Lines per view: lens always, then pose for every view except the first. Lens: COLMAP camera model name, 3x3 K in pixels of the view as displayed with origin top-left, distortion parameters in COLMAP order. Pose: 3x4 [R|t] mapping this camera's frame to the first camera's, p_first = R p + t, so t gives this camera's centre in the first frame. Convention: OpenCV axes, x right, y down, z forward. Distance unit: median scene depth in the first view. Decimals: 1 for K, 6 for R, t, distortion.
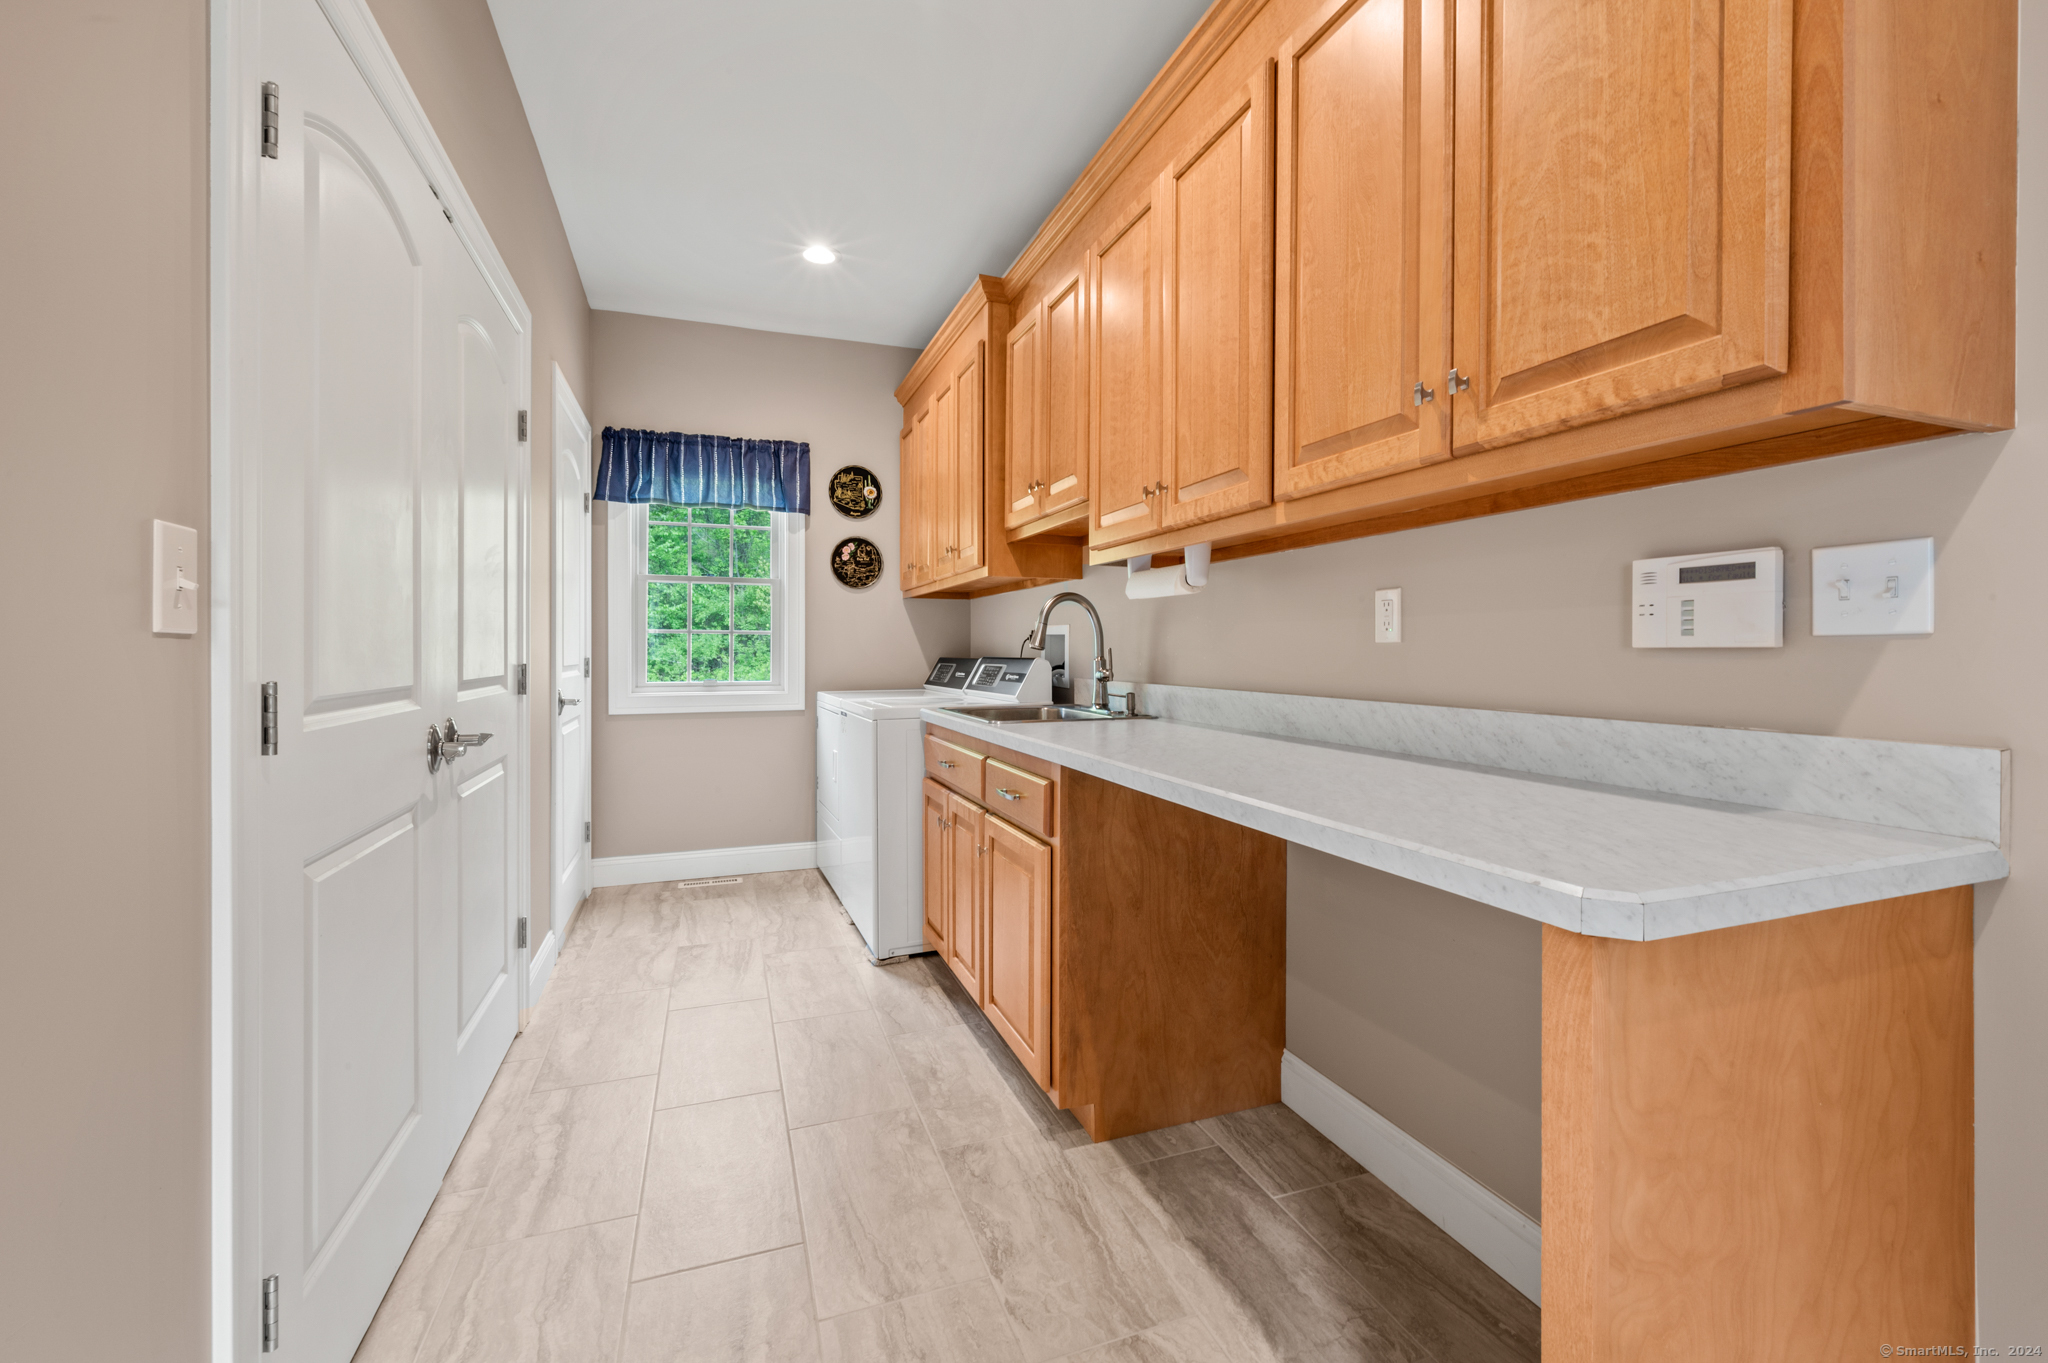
lens RADIAL K [[826.1, 0, 1025.1], [0, 826.1, 645.8], [0, 0, 1]] dist [-0.015379, 0.000346]
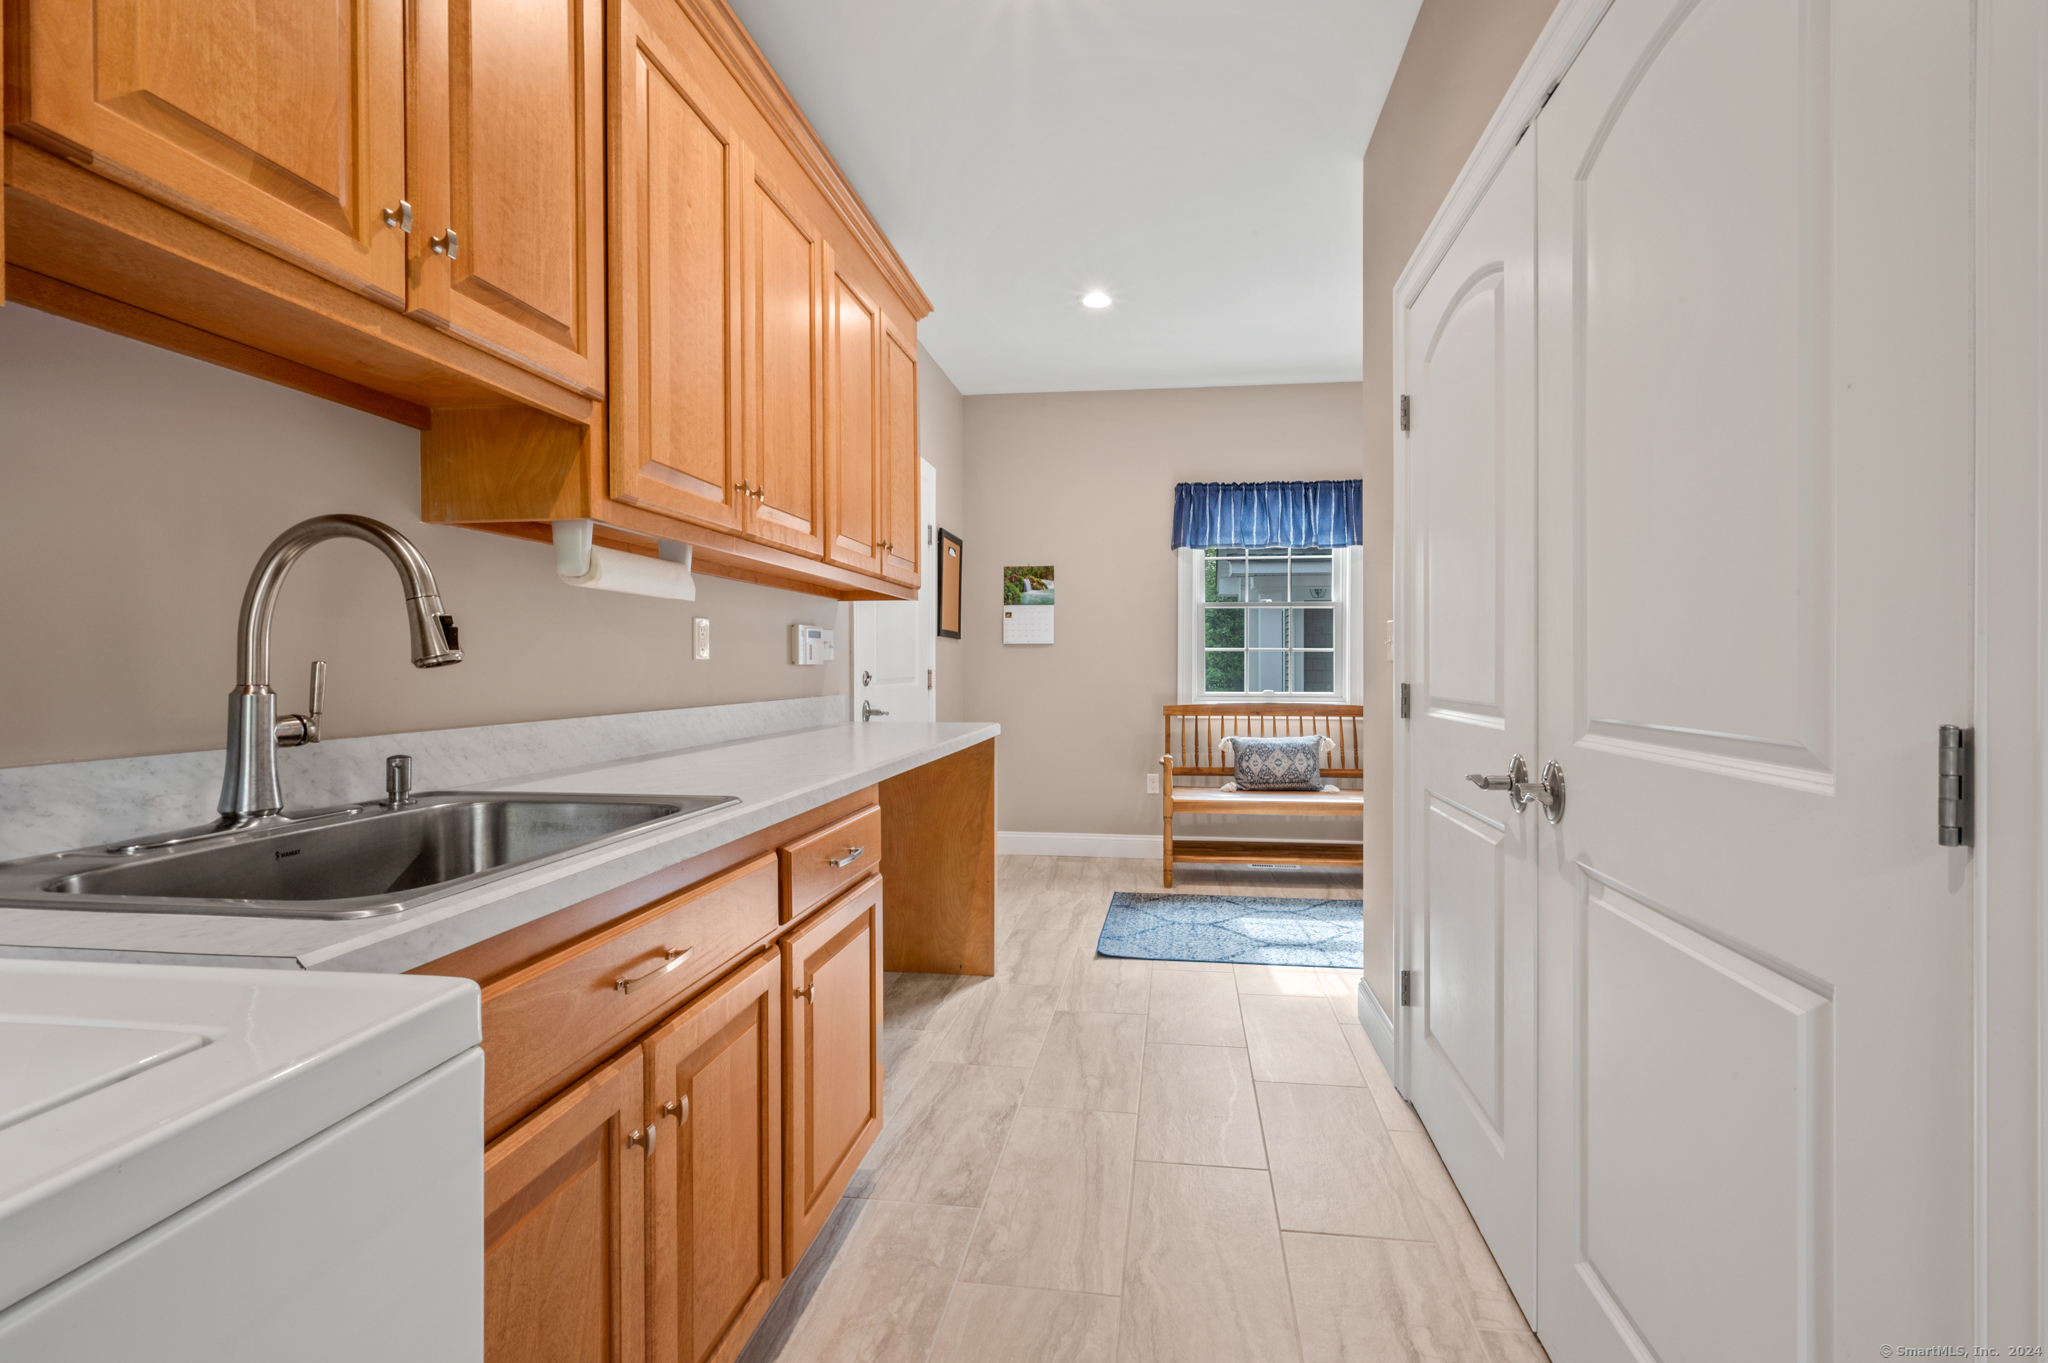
lens RADIAL K [[819.4, 0, 1093.7], [0, 819.4, 674.8], [0, 0, 1]] dist [0.002845, 0.000099]
pose [[-0.895564, -0.001467, 0.444930, -0.937953], [0.003013, 0.999952, 0.009362, 0.011215], [-0.444922, 0.009725, -0.895516, 2.625596]]
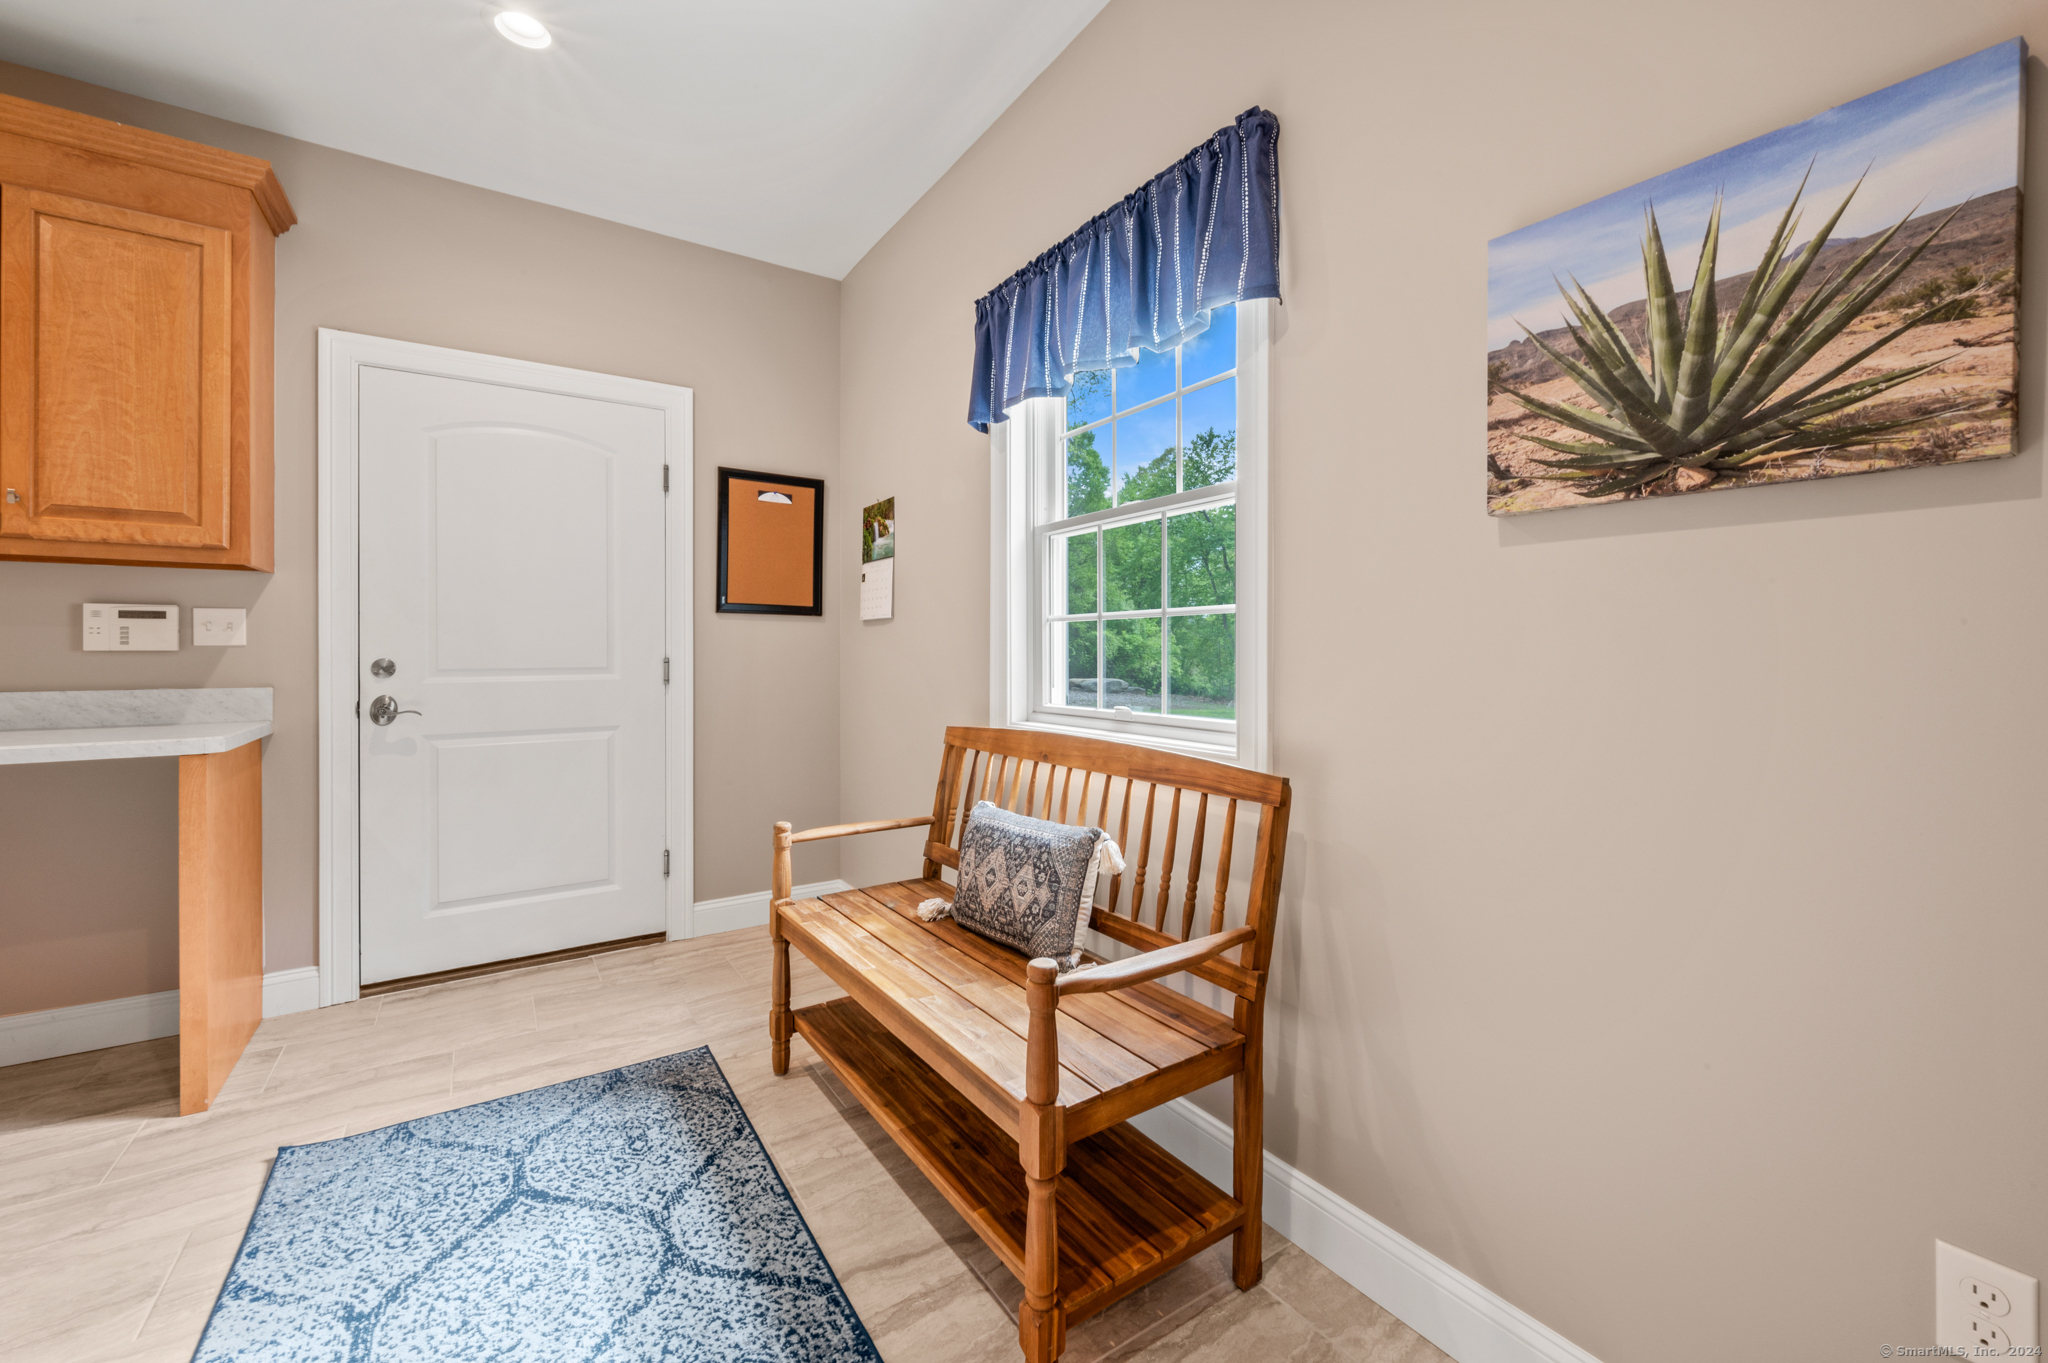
lens RADIAL K [[814.9, 0, 1029.0], [0, 814.9, 657.0], [0, 0, 1]] dist [0.001671, -0.000001]
pose [[-0.238442, -0.000335, 0.971157, -1.557607], [0.001552, 0.999999, 0.000726, 0.018209], [-0.971155, 0.001681, -0.238441, -0.628678]]
